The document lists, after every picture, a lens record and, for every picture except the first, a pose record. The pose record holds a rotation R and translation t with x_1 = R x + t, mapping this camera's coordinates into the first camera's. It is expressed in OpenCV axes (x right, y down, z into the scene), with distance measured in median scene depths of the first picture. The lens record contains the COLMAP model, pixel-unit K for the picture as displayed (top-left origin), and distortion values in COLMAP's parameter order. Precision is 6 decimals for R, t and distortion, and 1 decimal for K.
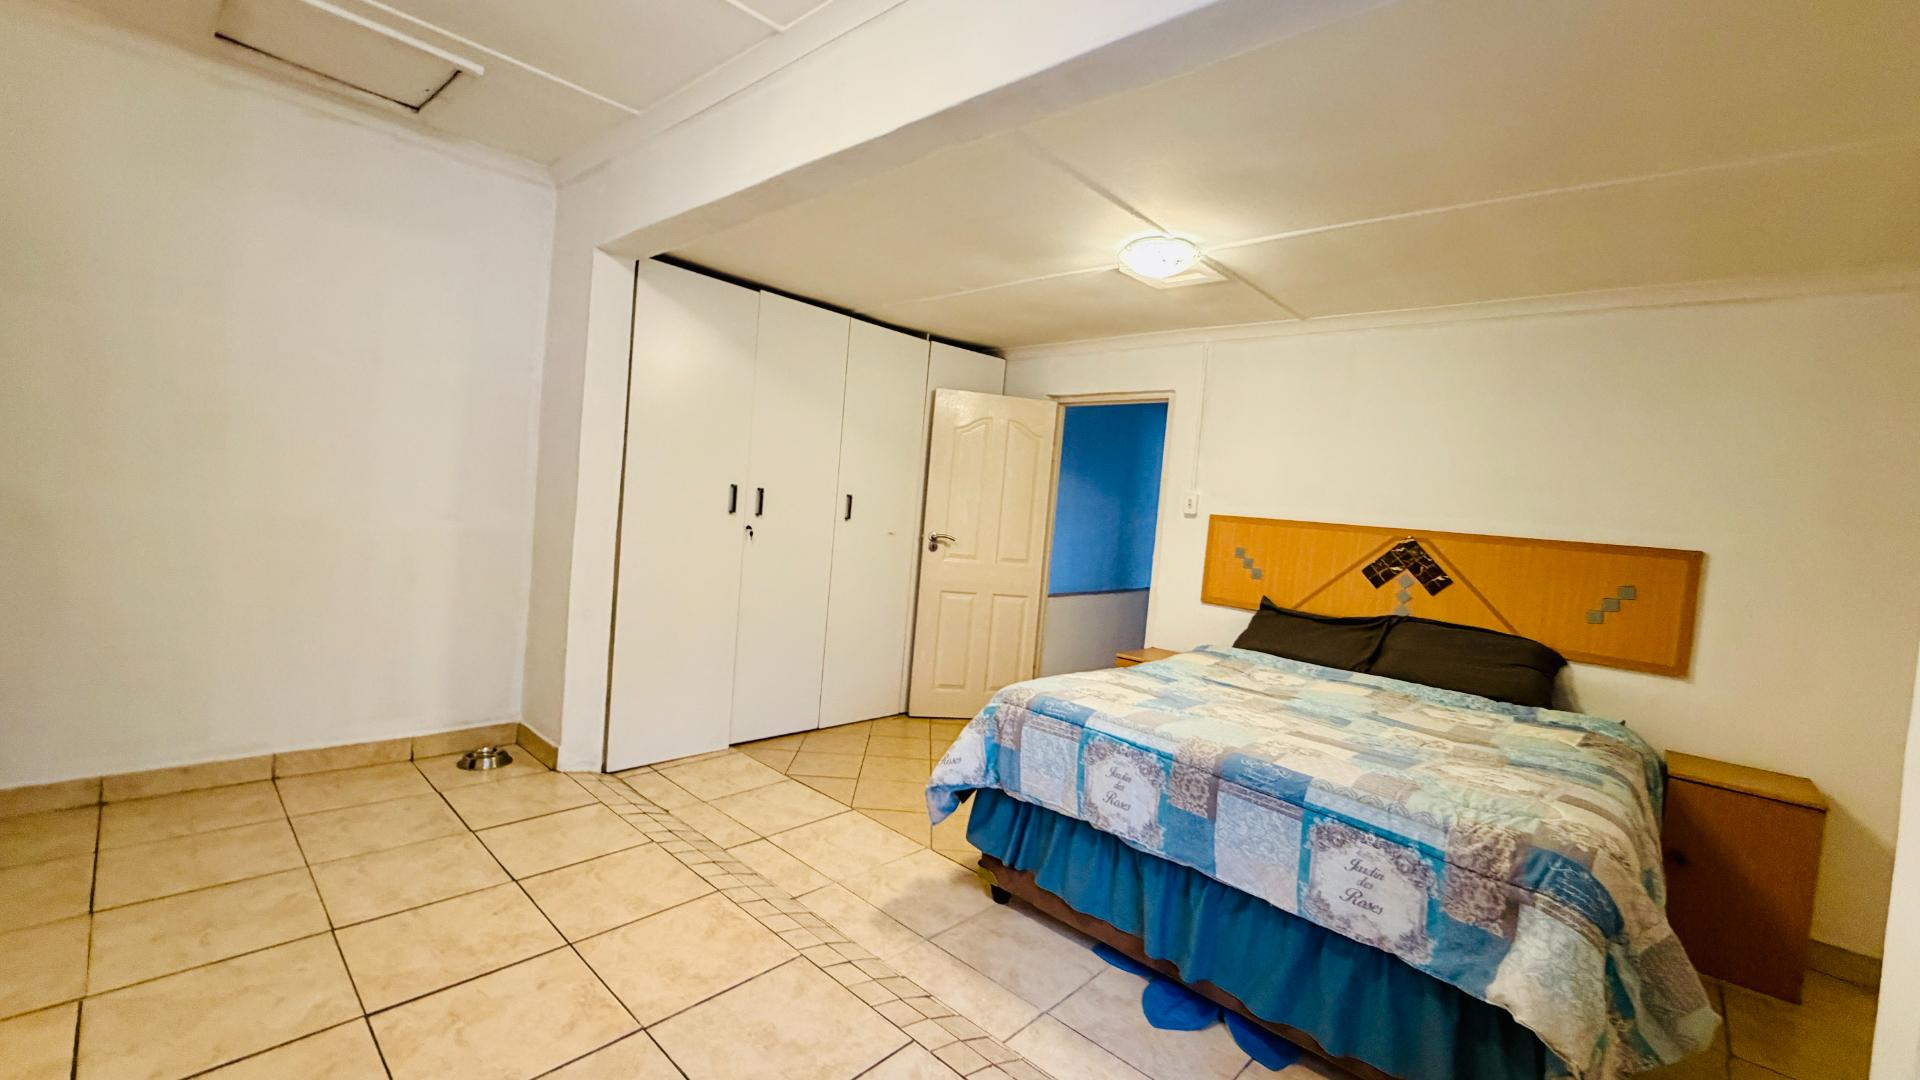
lens RADIAL K [[763.0, 0, 960.0], [0, 763.0, 540.0], [0, 0, 1]] dist [-0.001244, -0.000210]
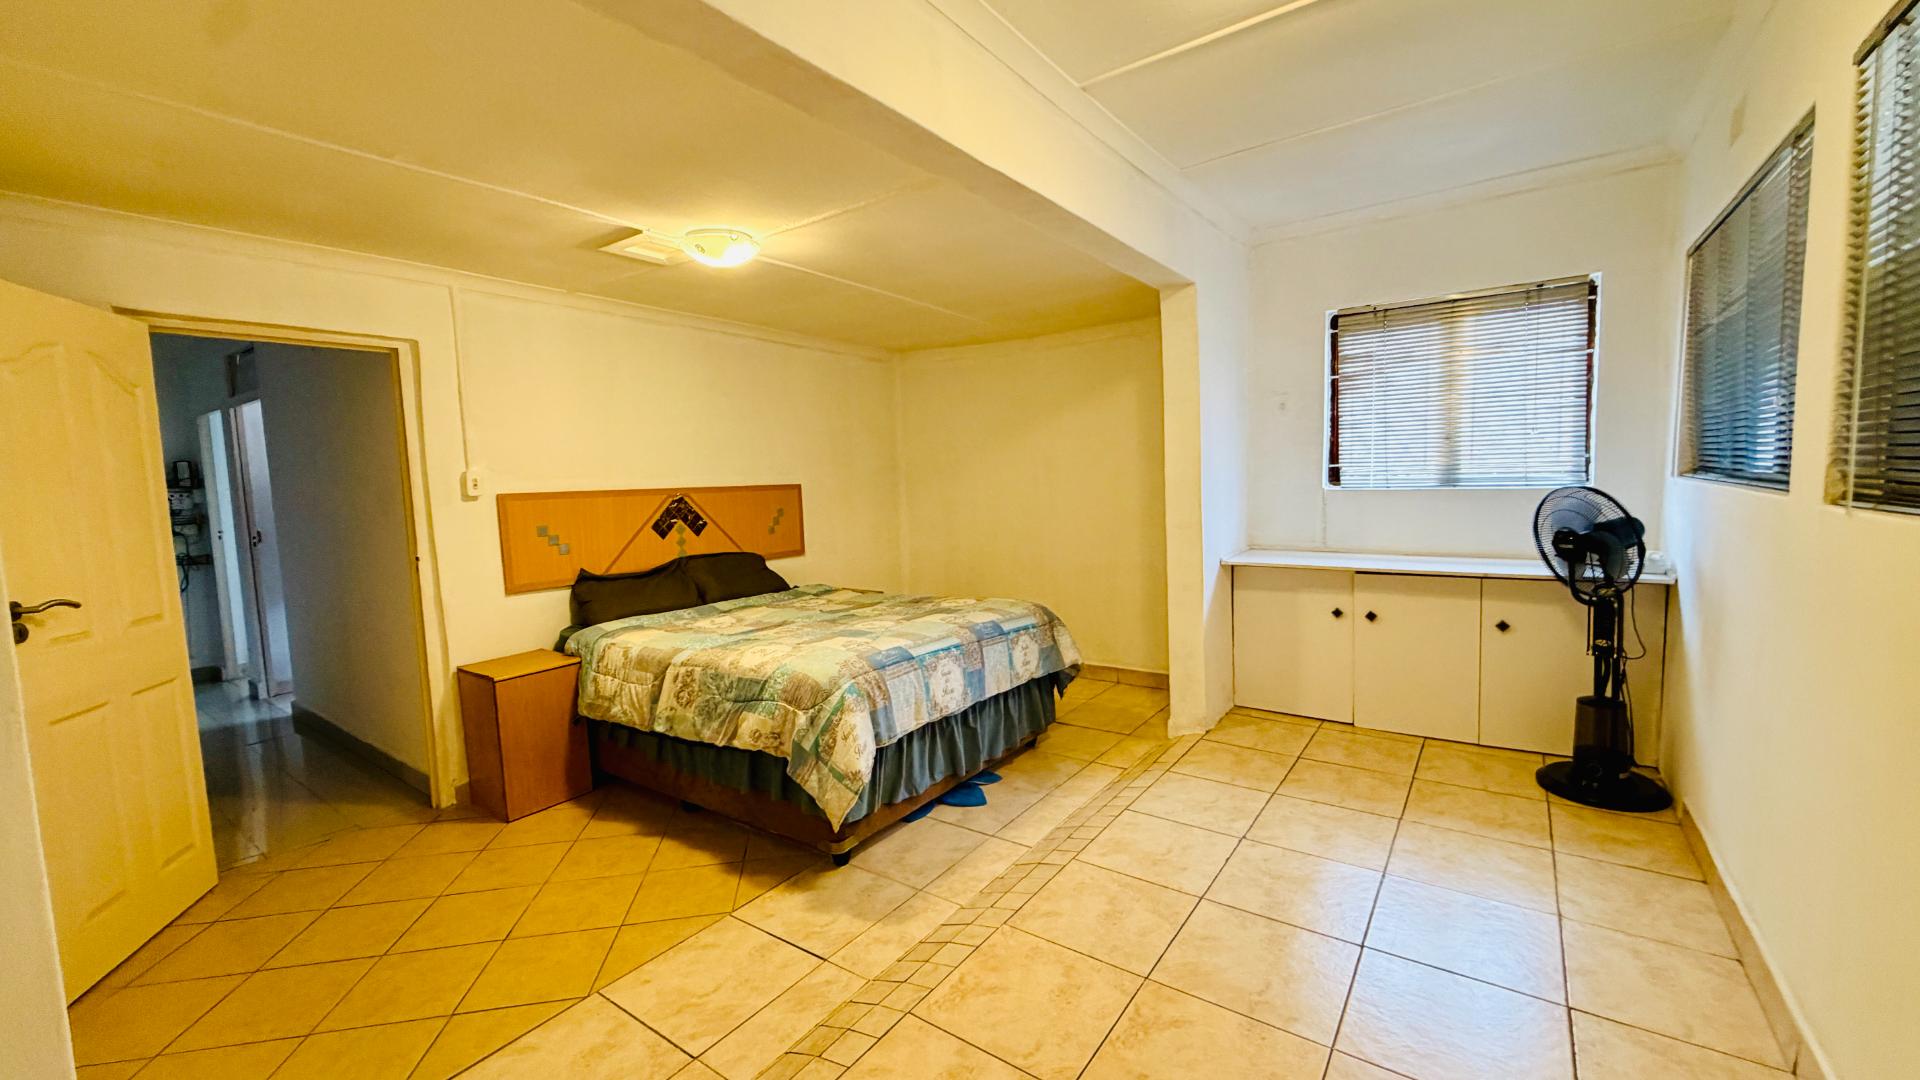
lens RADIAL K [[763.0, 0, 960.0], [0, 763.0, 540.0], [0, 0, 1]] dist [-0.001244, -0.000210]
pose [[-0.130969, -0.157921, 0.978728, -0.742303], [0.071179, 0.983186, 0.168165, -0.112135], [-0.988828, 0.091689, -0.117526, 0.722542]]
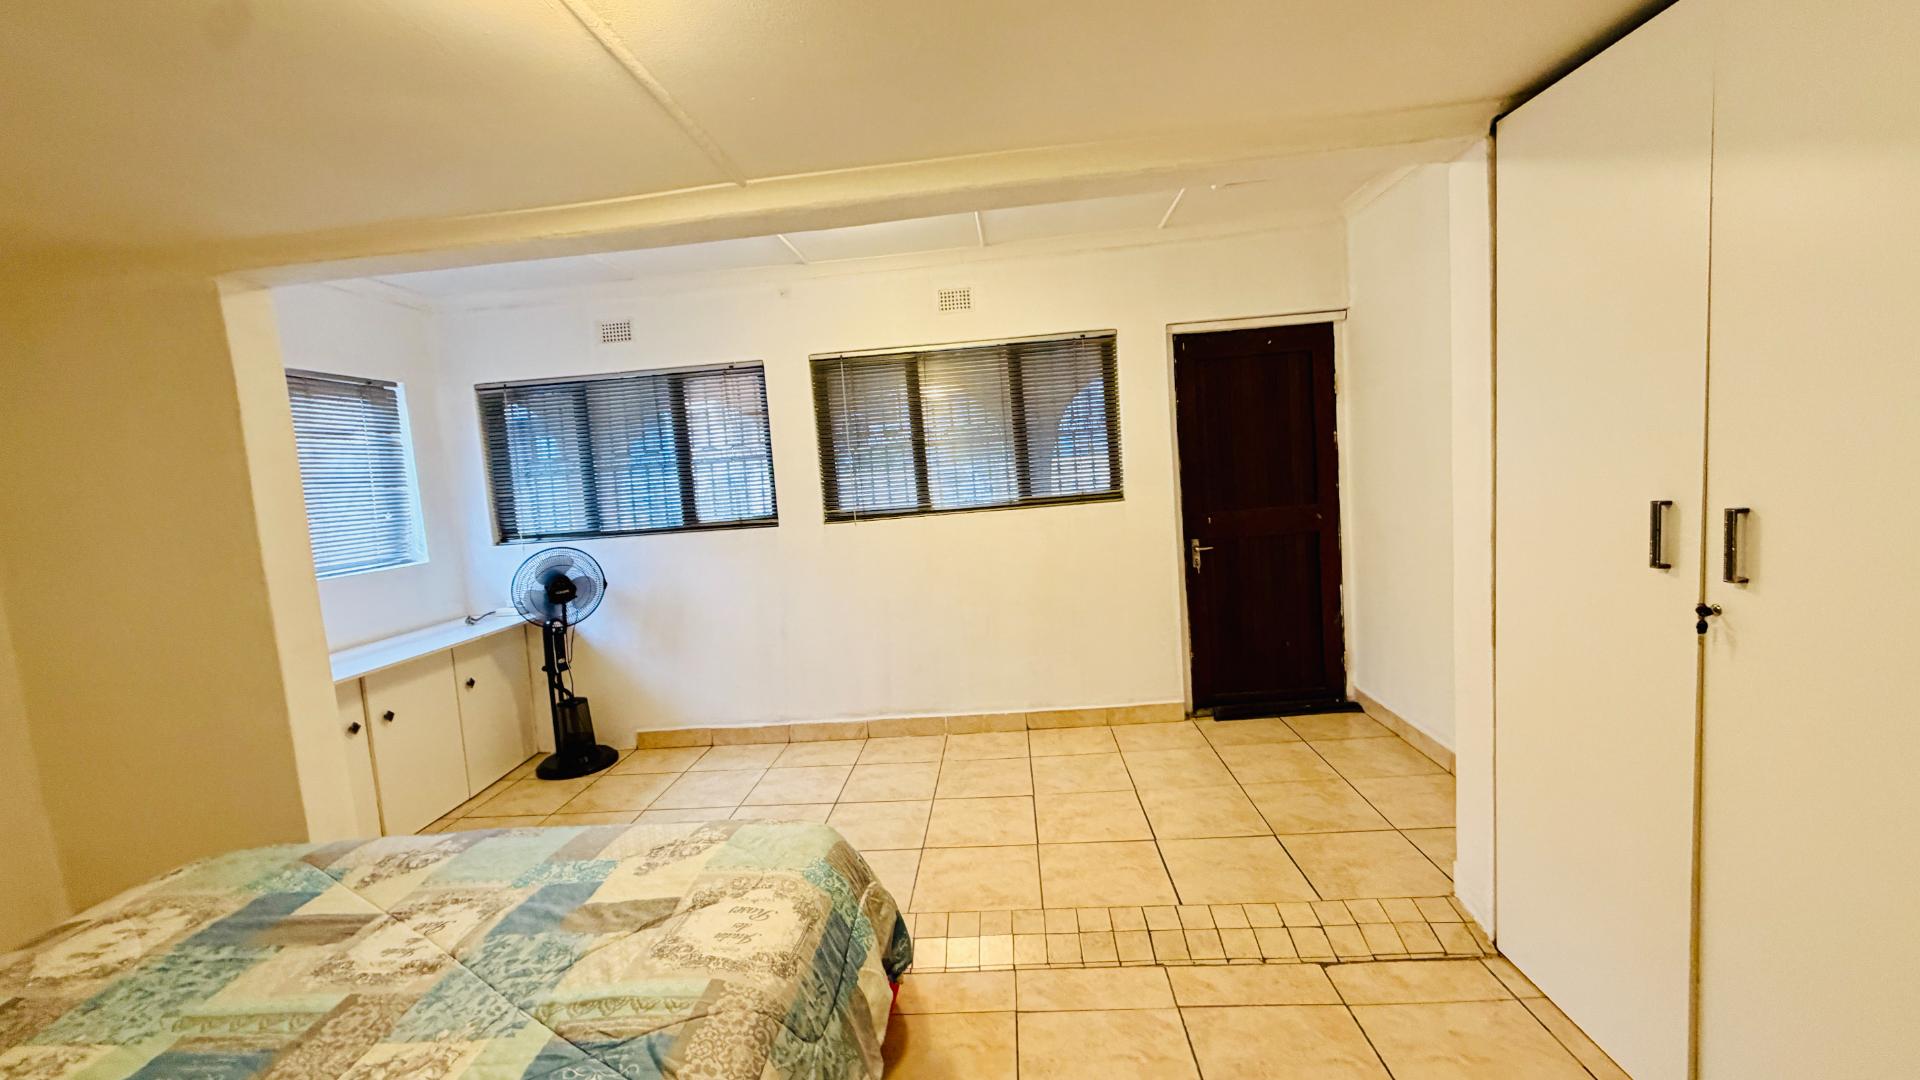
lens RADIAL K [[763.0, 0, 960.0], [0, 763.0, 540.0], [0, 0, 1]] dist [-0.001244, -0.000210]
pose [[-0.769768, 0.038186, -0.637180, 0.302948], [-0.014022, 0.996957, 0.076687, -0.088035], [0.638169, 0.067966, -0.766890, 1.228901]]
